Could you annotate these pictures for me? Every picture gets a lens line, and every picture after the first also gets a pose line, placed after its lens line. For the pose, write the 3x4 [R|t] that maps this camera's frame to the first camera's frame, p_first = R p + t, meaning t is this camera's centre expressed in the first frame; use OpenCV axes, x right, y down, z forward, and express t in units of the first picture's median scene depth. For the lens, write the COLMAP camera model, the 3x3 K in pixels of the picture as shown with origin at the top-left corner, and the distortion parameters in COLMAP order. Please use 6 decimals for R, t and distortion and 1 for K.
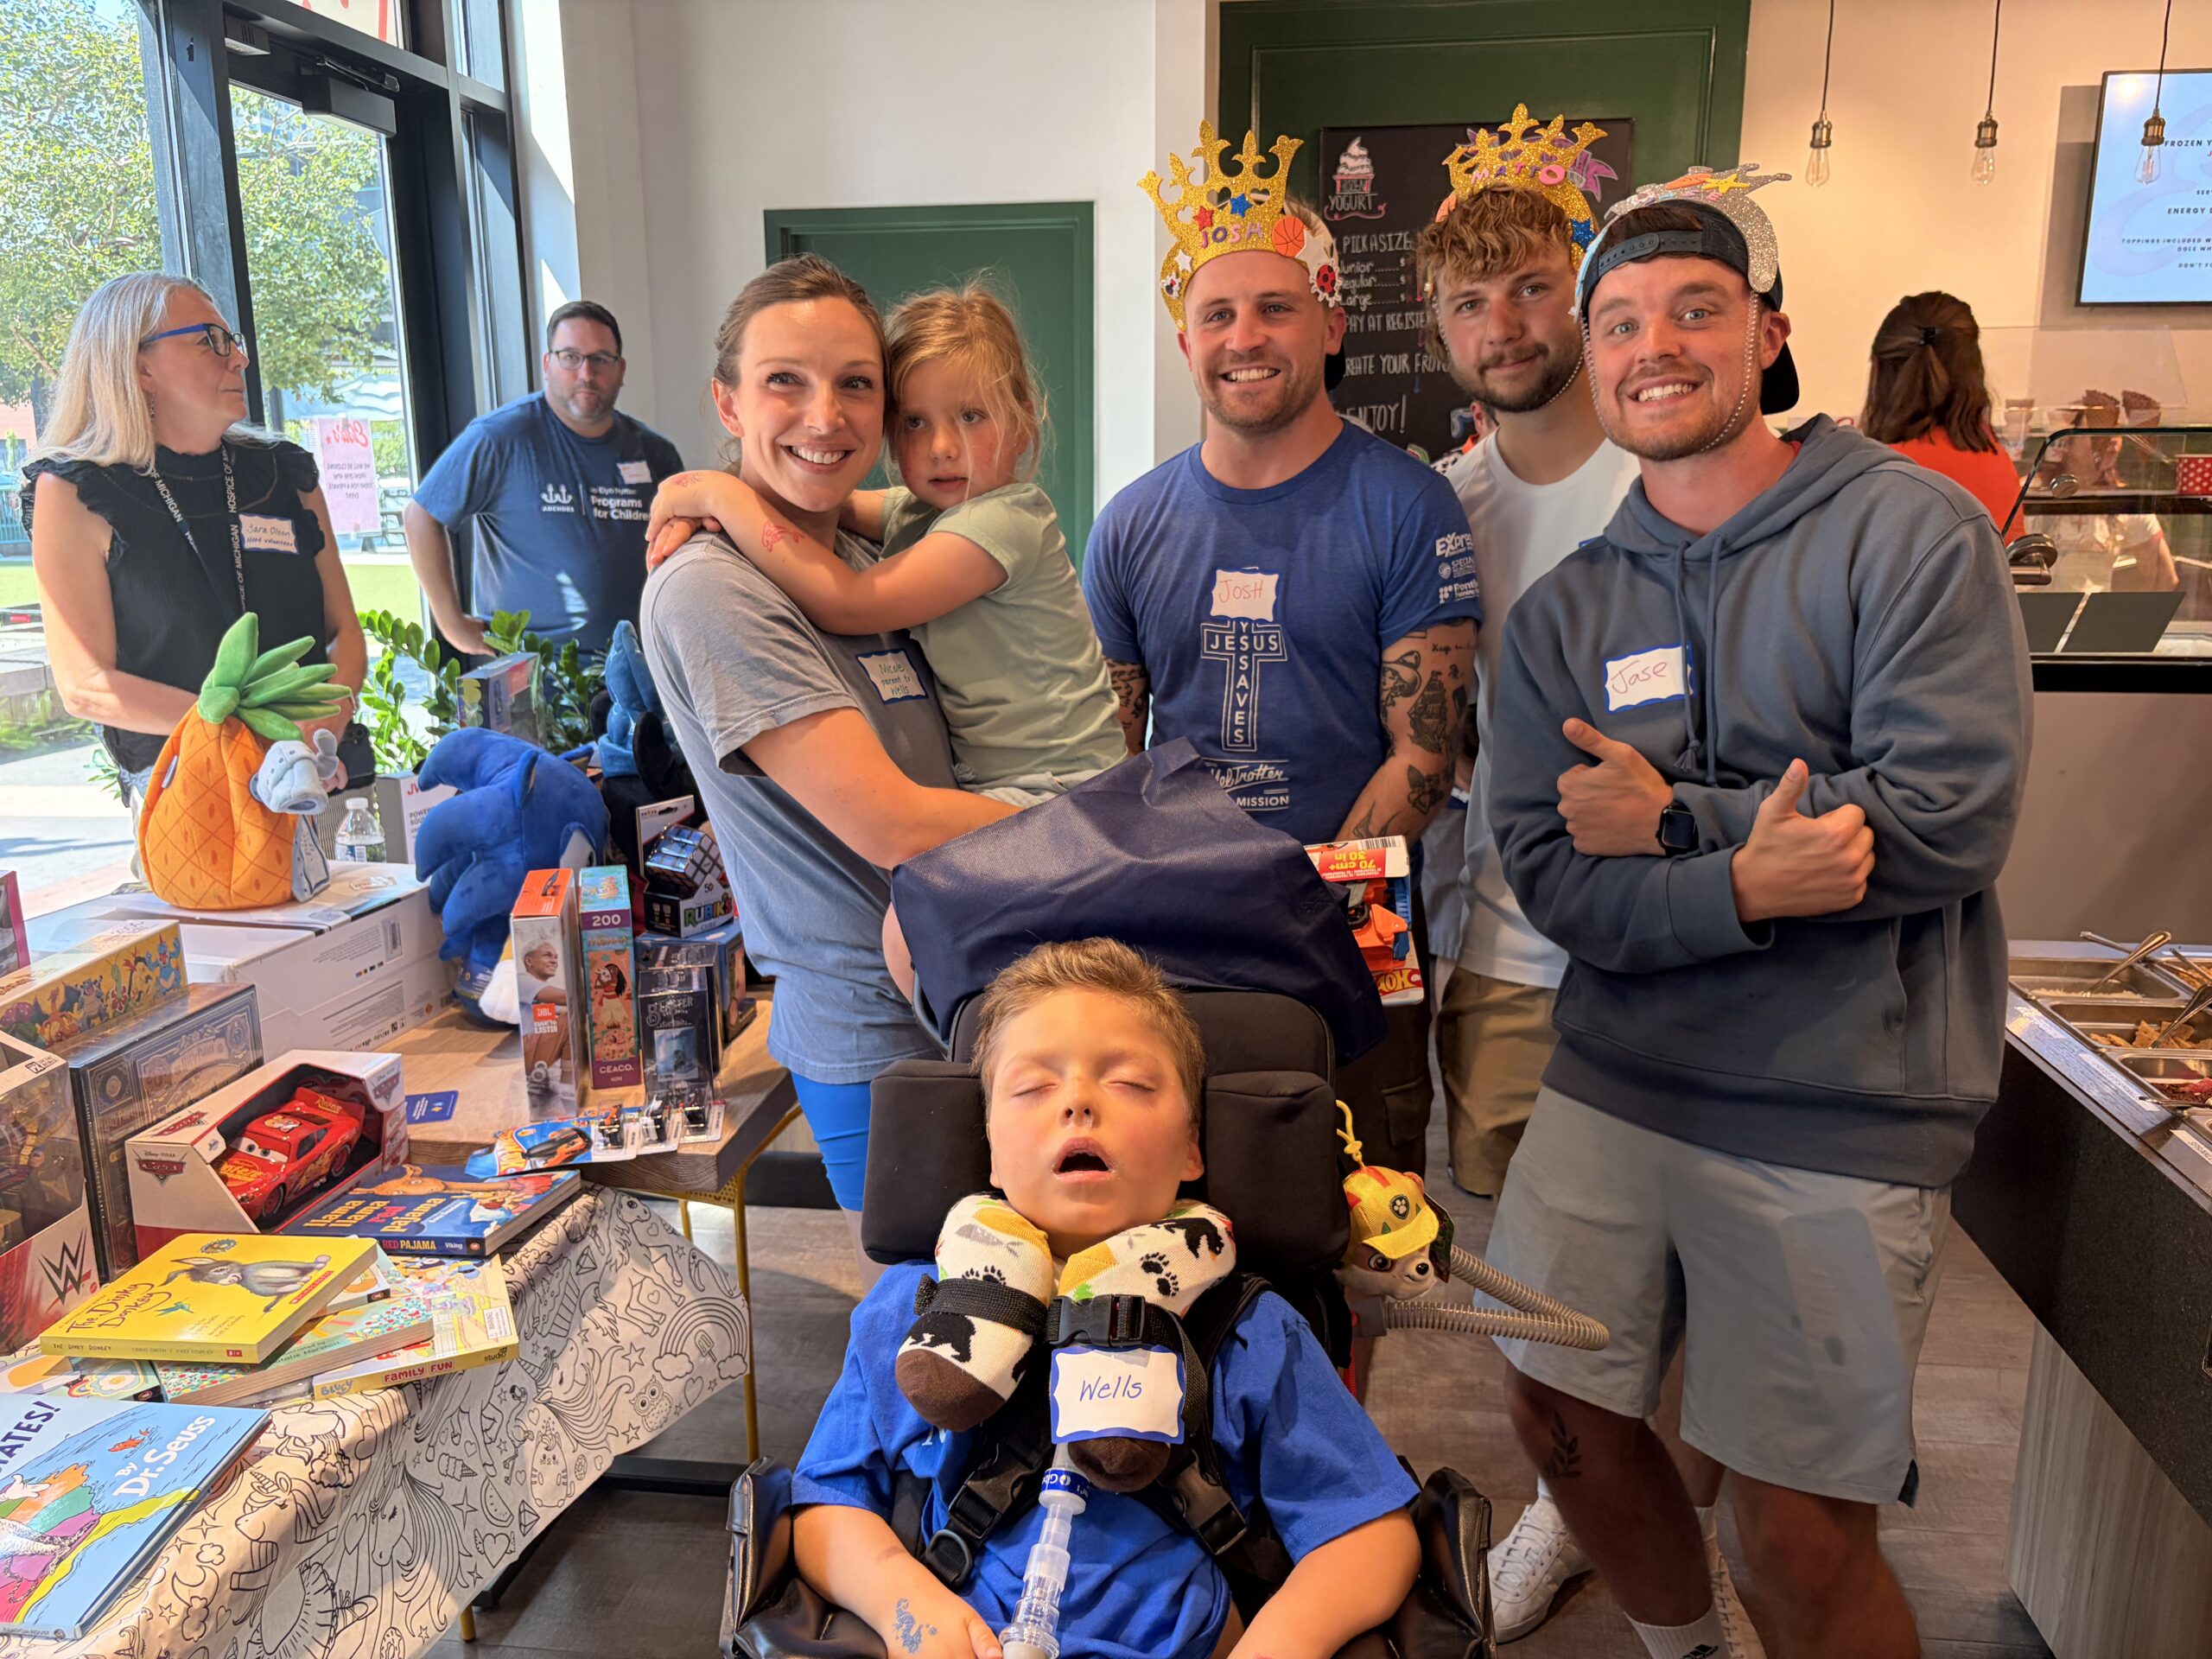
lens RADIAL K [[1691.3, 0, 1106.0], [0, 1691.3, 829.5], [0, 0, 1]] dist [0.004862, -0.031536]
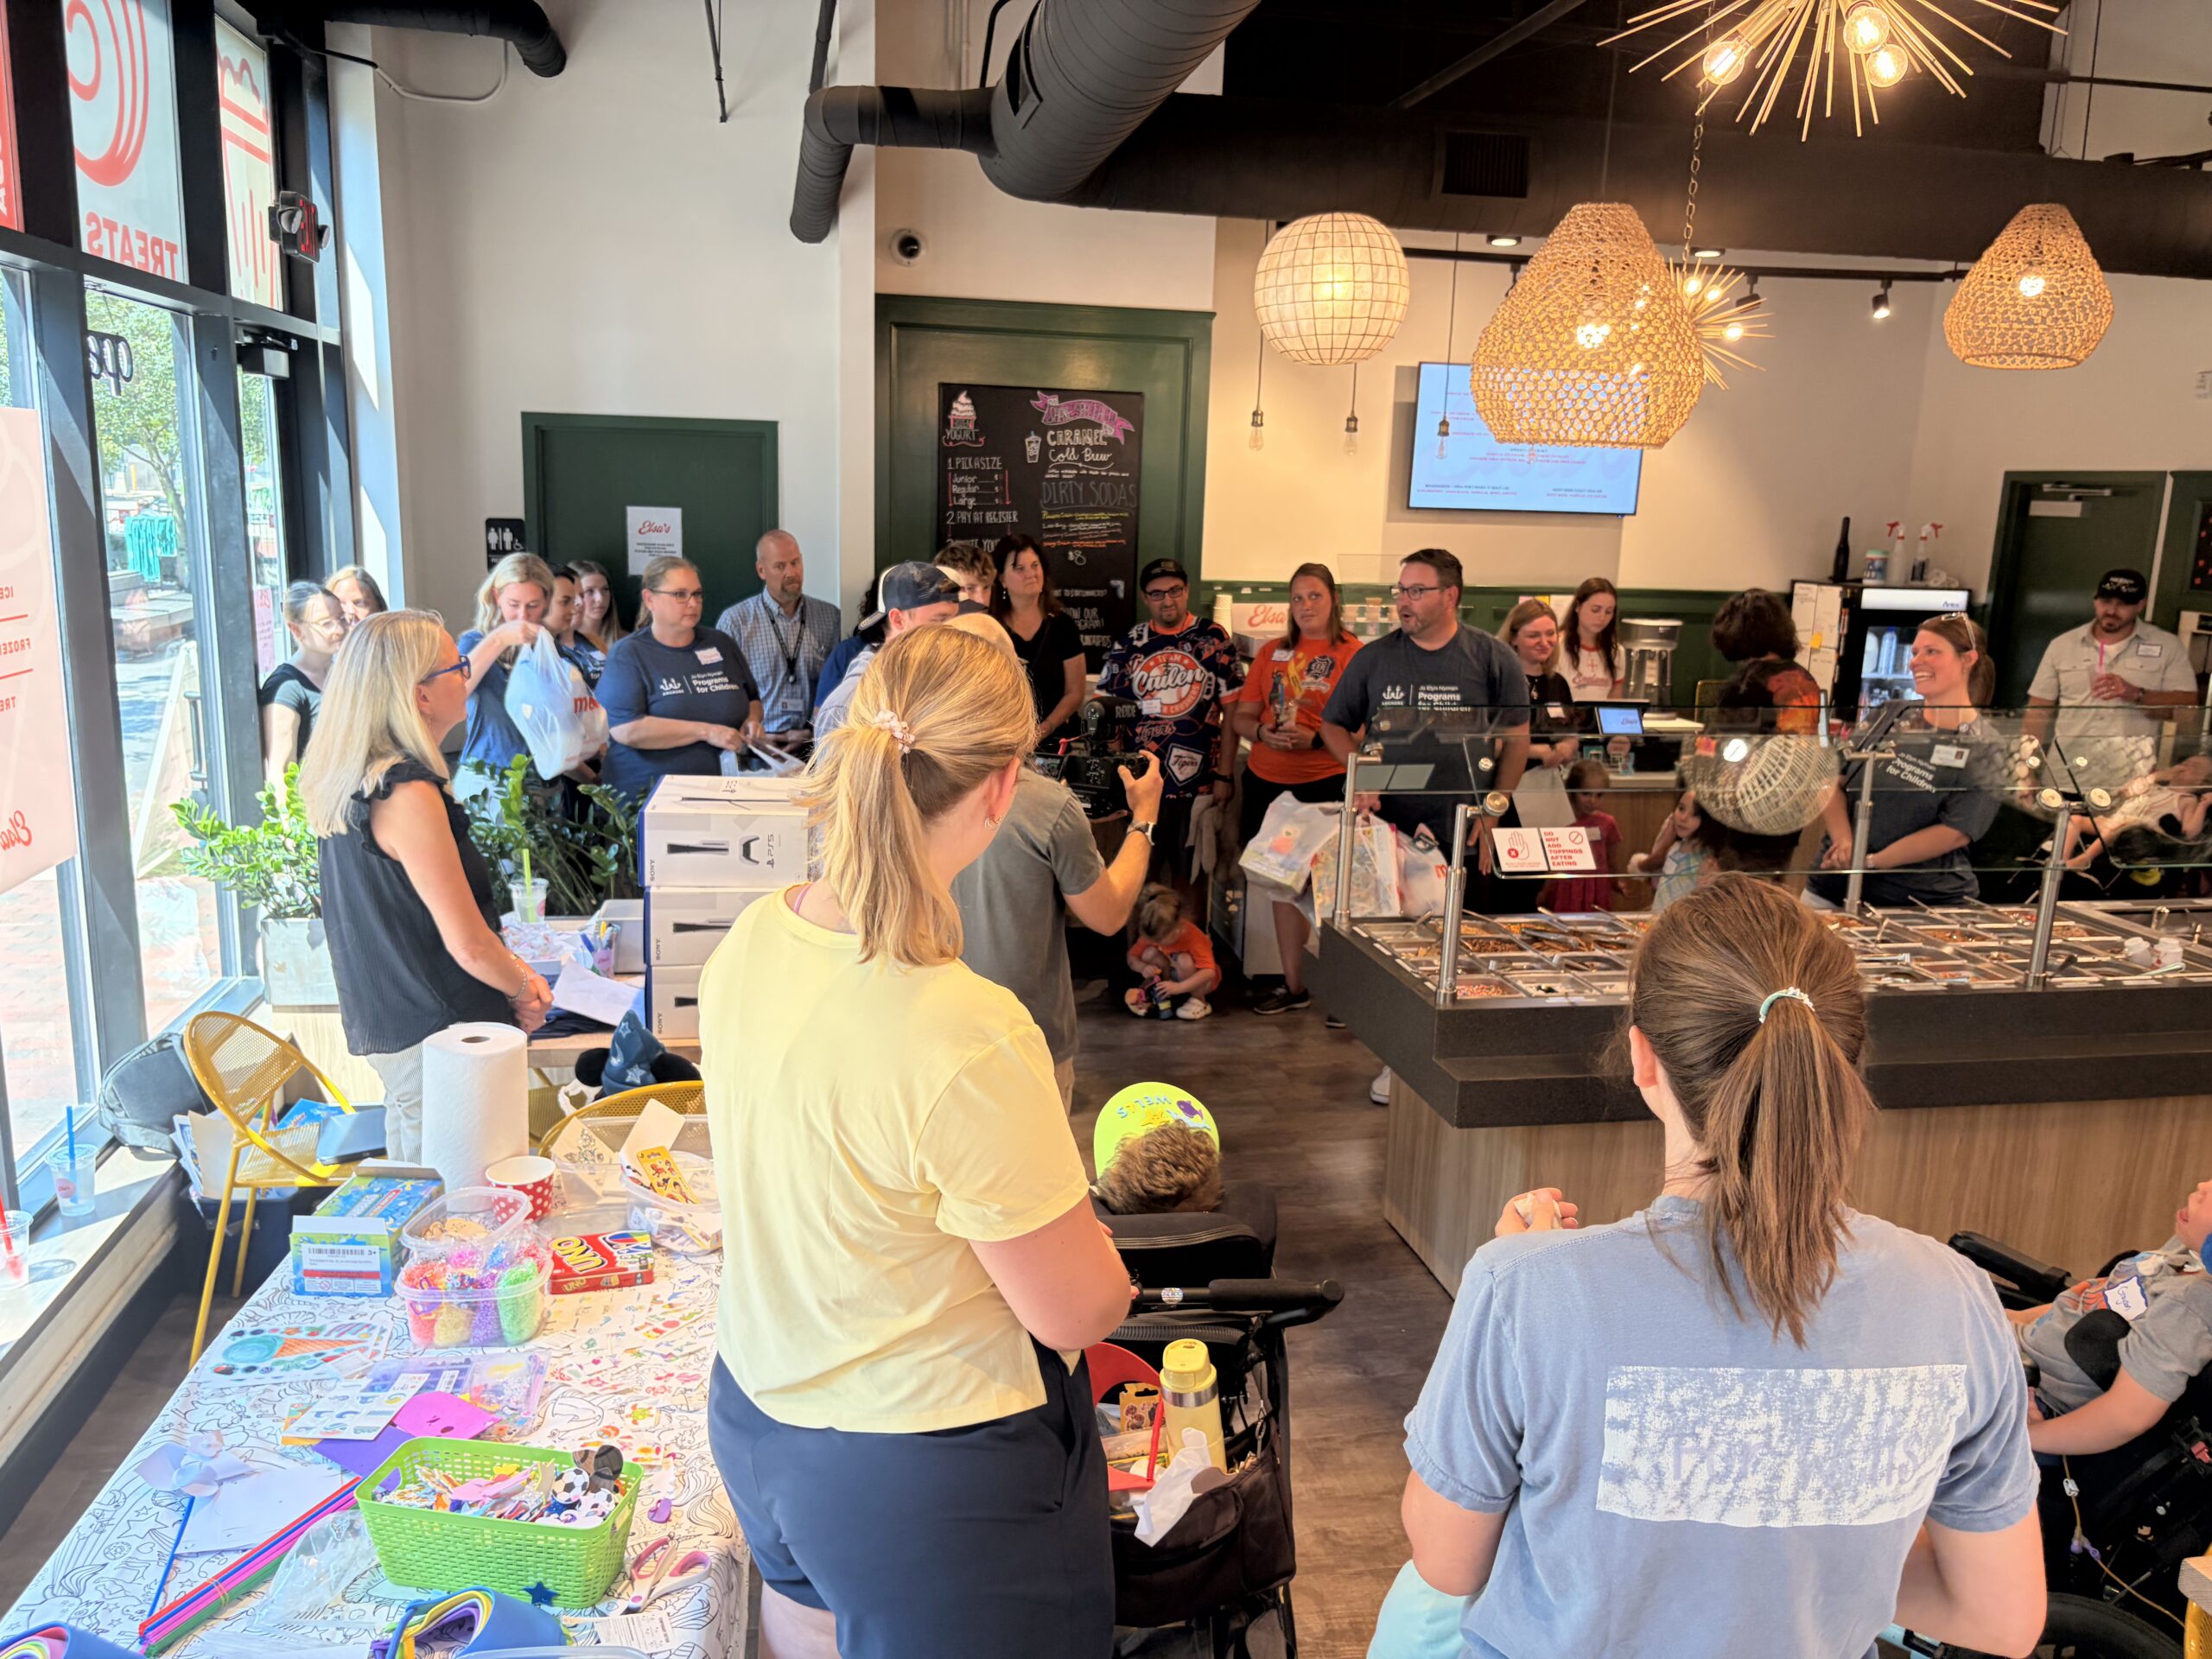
lens RADIAL K [[1691.3, 0, 1106.0], [0, 1691.3, 829.5], [0, 0, 1]] dist [0.004862, -0.031536]
pose [[0.947433, -0.032548, 0.318294, -0.212874], [0.035434, 0.999367, -0.003280, -0.020427], [-0.317986, 0.014386, 0.947986, -0.423536]]
